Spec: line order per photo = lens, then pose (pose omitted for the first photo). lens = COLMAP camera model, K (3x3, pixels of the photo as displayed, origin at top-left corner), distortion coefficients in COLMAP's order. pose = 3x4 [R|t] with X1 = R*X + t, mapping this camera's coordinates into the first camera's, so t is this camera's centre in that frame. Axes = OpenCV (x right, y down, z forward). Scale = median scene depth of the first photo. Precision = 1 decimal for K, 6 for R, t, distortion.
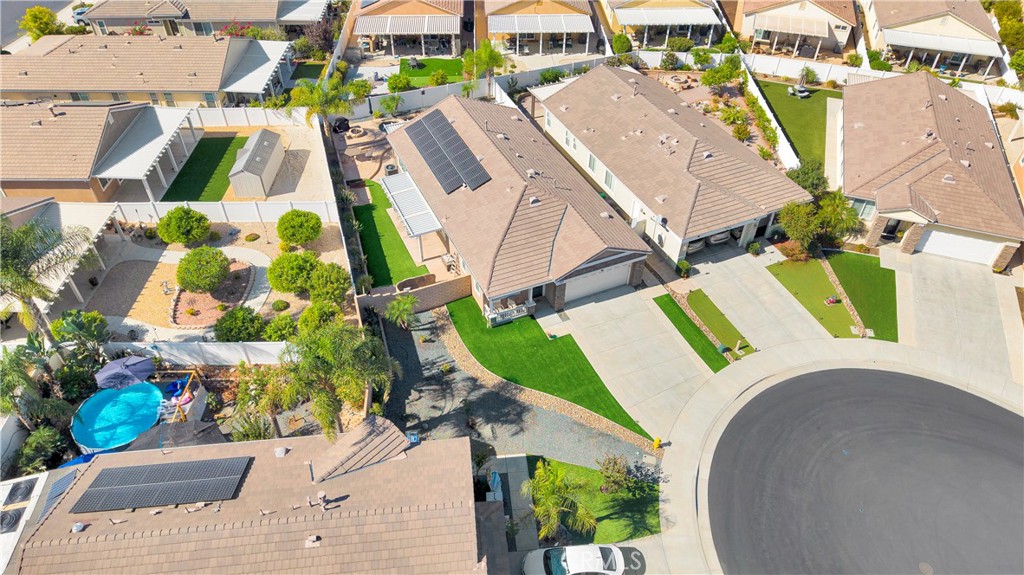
lens RADIAL K [[681.6, 0, 503.8], [0, 681.6, 292.8], [0, 0, 1]] dist [0.056394, -0.055845]
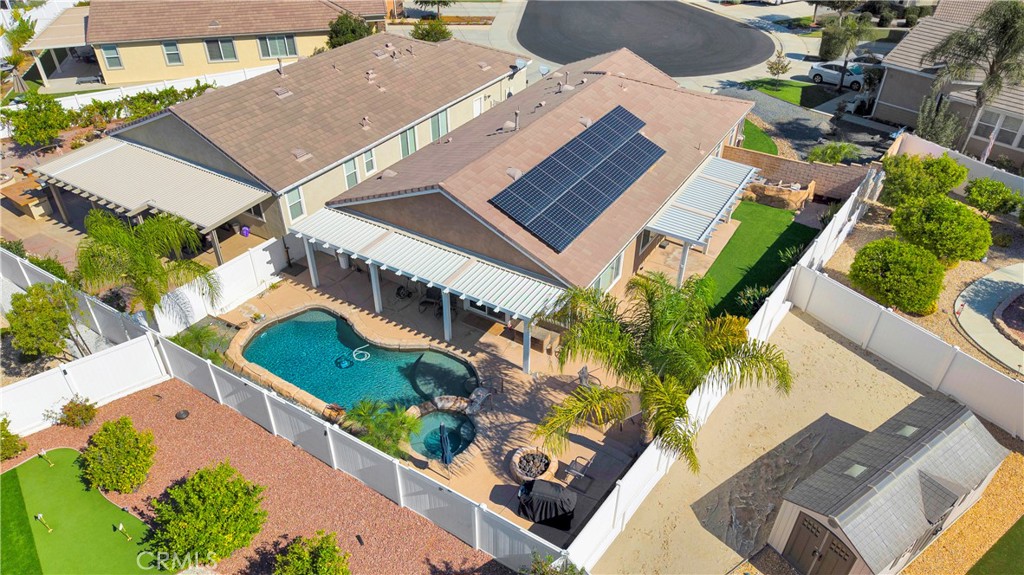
lens RADIAL K [[683.7, 0, 512.0], [0, 683.7, 287.5], [0, 0, 1]] dist [0.043869, -0.050511]
pose [[-0.566951, -0.484737, 0.666030, -0.525113], [0.549145, 0.380258, 0.744206, -0.700765], [-0.614008, 0.787676, 0.050603, 1.256630]]
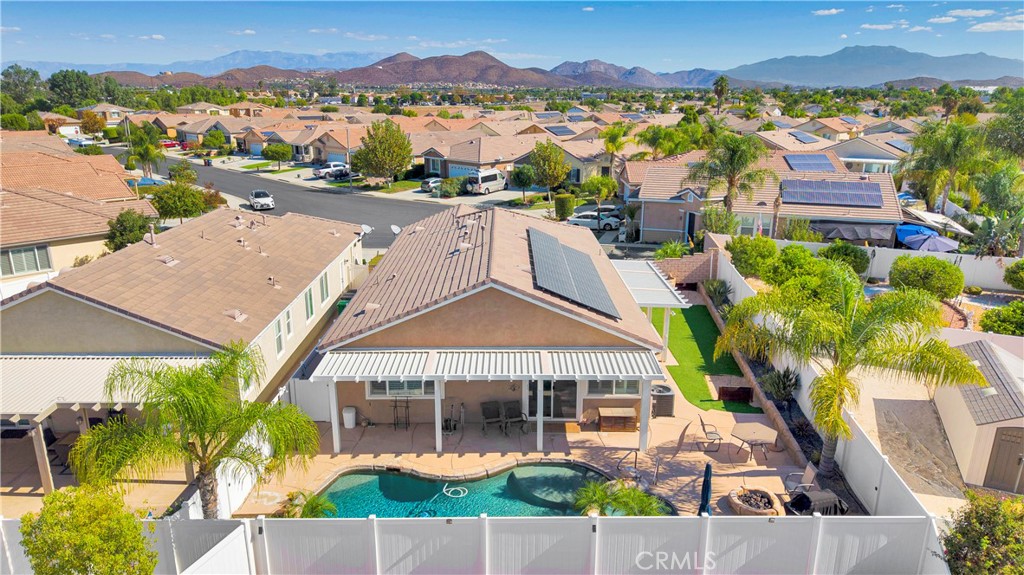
lens RADIAL K [[681.6, 0, 503.8], [0, 681.6, 292.8], [0, 0, 1]] dist [0.056394, -0.055845]
pose [[-0.917318, -0.118099, 0.380237, -0.297125], [0.263639, 0.535479, 0.802344, -0.754621], [-0.298365, 0.836250, -0.460069, 1.489303]]
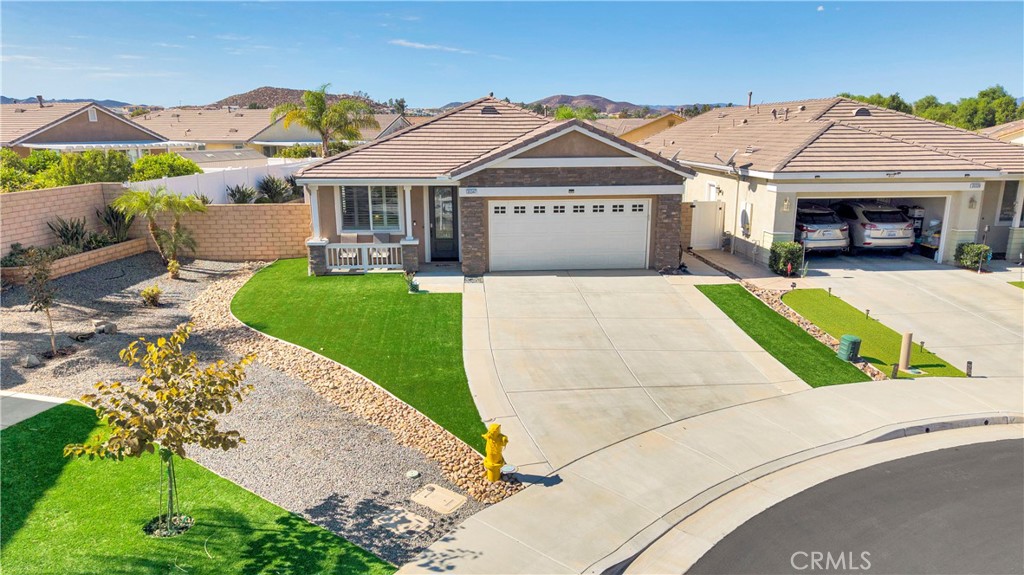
lens RADIAL K [[683.7, 0, 512.0], [0, 683.7, 287.5], [0, 0, 1]] dist [0.043869, -0.050511]
pose [[0.938567, 0.068952, -0.338139, 0.265948], [-0.226718, 0.861918, -0.453538, 0.238663], [0.260175, 0.502338, 0.824600, 0.641185]]
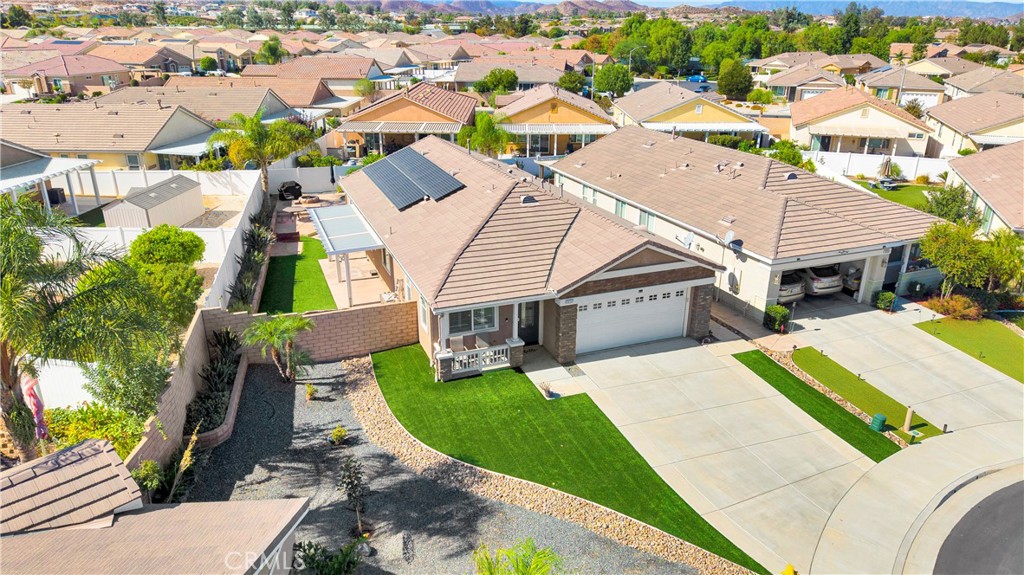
lens RADIAL K [[683.7, 0, 512.0], [0, 683.7, 287.5], [0, 0, 1]] dist [0.043869, -0.050511]
pose [[0.999083, 0.013778, -0.040542, 0.058883], [-0.027722, 0.929733, -0.367190, 0.179287], [0.032634, 0.367978, 0.929262, 0.453606]]
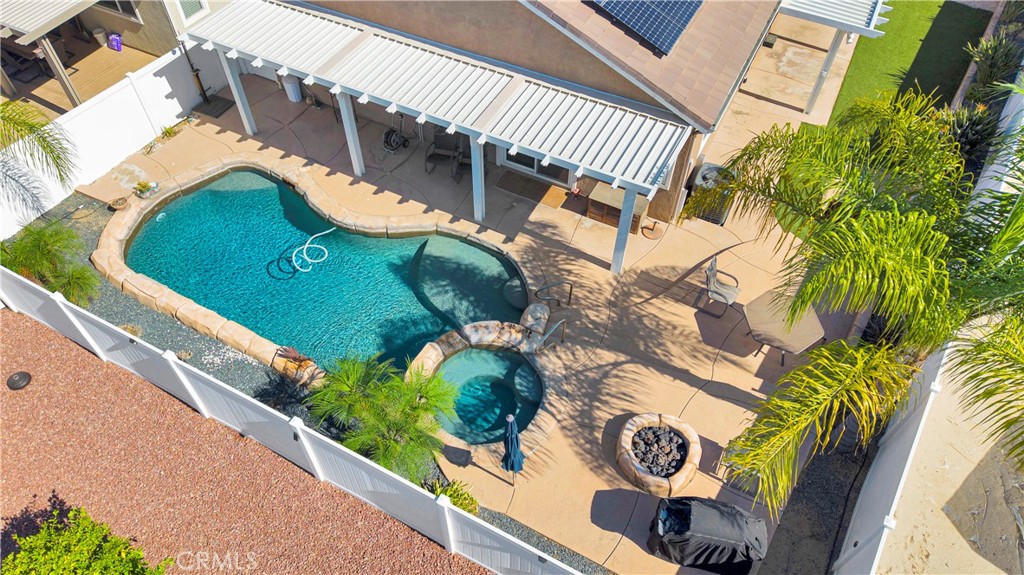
lens RADIAL K [[681.6, 0, 503.8], [0, 681.6, 292.8], [0, 0, 1]] dist [0.056394, -0.055845]
pose [[-0.622166, -0.610891, 0.489613, -0.345944], [0.519841, 0.145261, 0.841822, -0.568816], [-0.585384, 0.778274, 0.227190, 1.292328]]
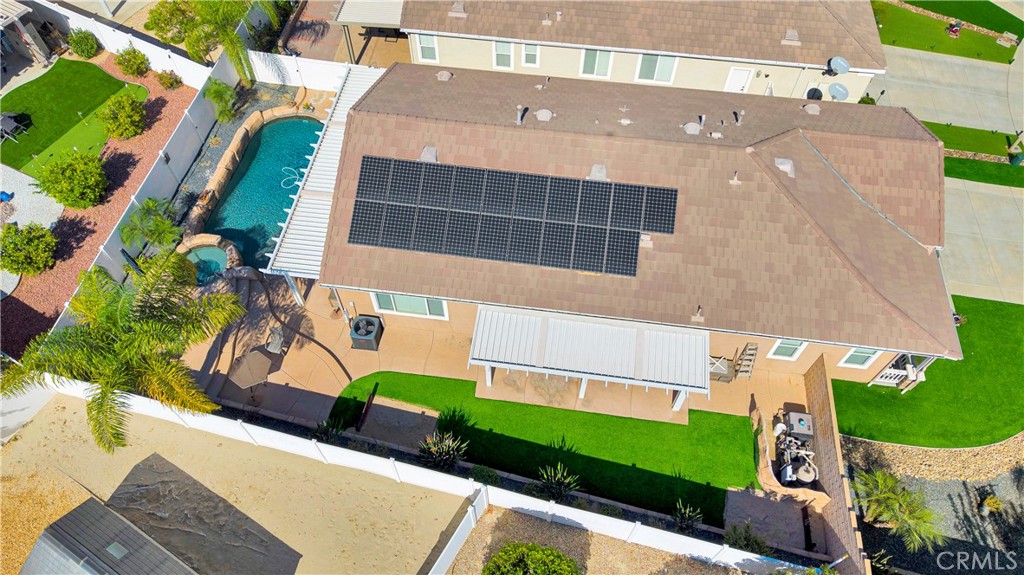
lens RADIAL K [[683.7, 0, 512.0], [0, 683.7, 287.5], [0, 0, 1]] dist [0.043869, -0.050511]
pose [[0.524703, -0.709225, 0.470837, -0.384779], [0.573189, 0.703263, 0.420565, -0.419947], [-0.629397, 0.049207, 0.775524, 0.753044]]
